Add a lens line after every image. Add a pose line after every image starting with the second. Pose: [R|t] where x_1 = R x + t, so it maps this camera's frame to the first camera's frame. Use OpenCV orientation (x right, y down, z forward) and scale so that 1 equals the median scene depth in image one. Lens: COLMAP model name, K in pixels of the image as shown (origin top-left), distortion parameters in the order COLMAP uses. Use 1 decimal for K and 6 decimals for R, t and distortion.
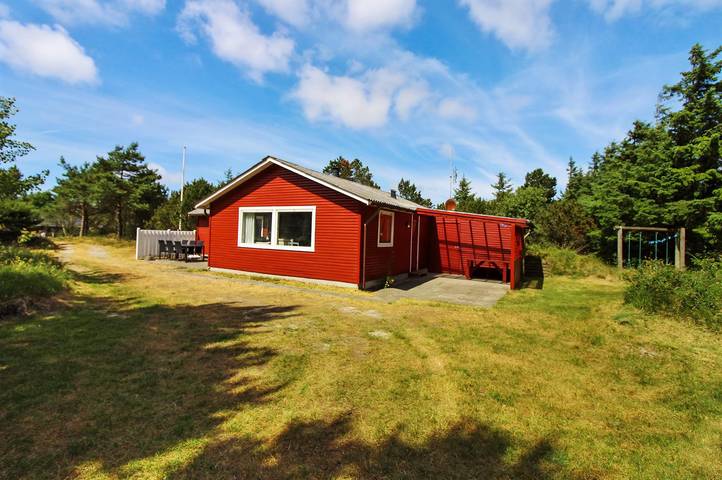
lens RADIAL K [[323.3, 0, 361.5], [0, 323.3, 235.4], [0, 0, 1]] dist [0.000409, 0.000119]
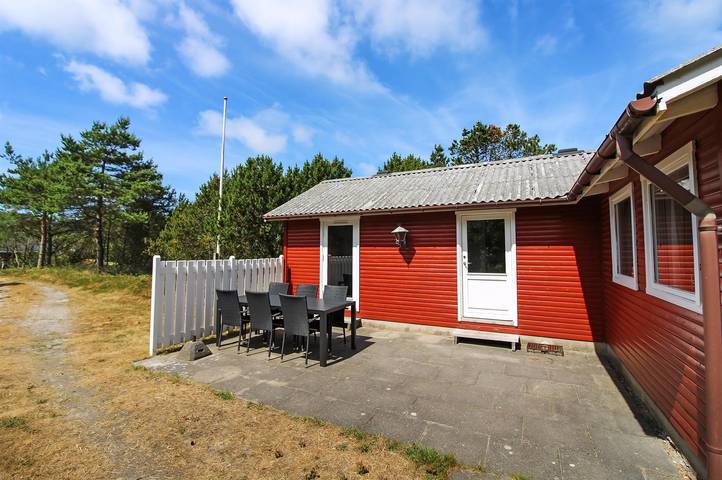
lens RADIAL K [[333.0, 0, 361.0], [0, 333.0, 240.0], [0, 0, 1]] dist [-0.001401, -0.000198]
pose [[0.999407, -0.025337, 0.023325, -0.260396], [0.026222, 0.998916, -0.038462, -0.010405], [-0.022325, 0.039051, 0.998988, 0.349719]]
